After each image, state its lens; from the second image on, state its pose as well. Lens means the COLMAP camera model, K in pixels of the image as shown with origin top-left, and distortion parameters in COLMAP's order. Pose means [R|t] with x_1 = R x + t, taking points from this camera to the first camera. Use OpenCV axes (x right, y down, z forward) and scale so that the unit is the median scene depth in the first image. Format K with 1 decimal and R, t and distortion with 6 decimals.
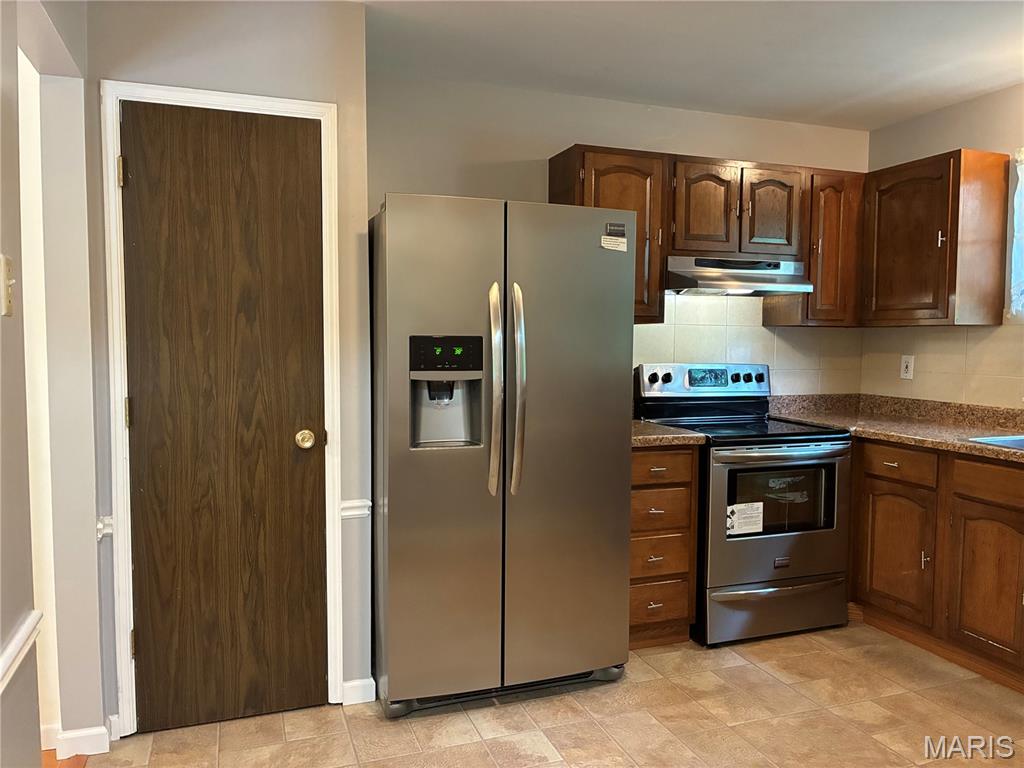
lens RADIAL K [[777.9, 0, 518.2], [0, 777.9, 389.5], [0, 0, 1]] dist [0.056244, -0.089042]
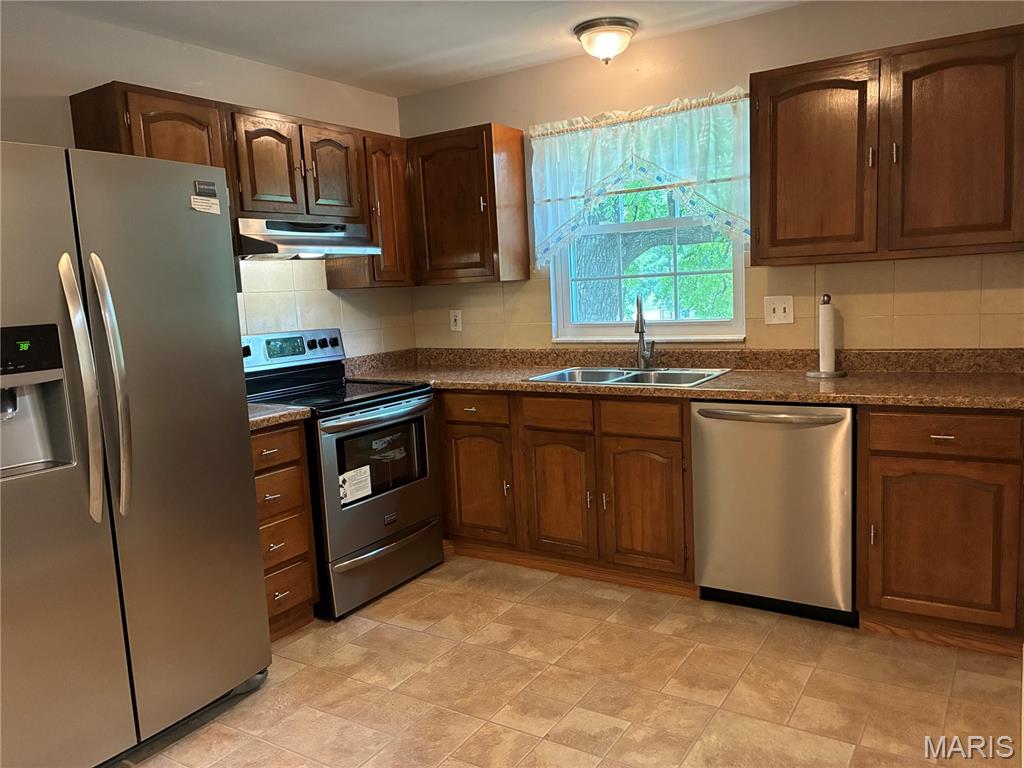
lens RADIAL K [[777.9, 0, 518.2], [0, 777.9, 389.5], [0, 0, 1]] dist [0.056244, -0.089042]
pose [[0.792895, -0.129759, 0.595382, -0.122335], [0.097718, 0.991495, 0.085954, -0.020824], [-0.601472, -0.009973, 0.798832, 0.078972]]
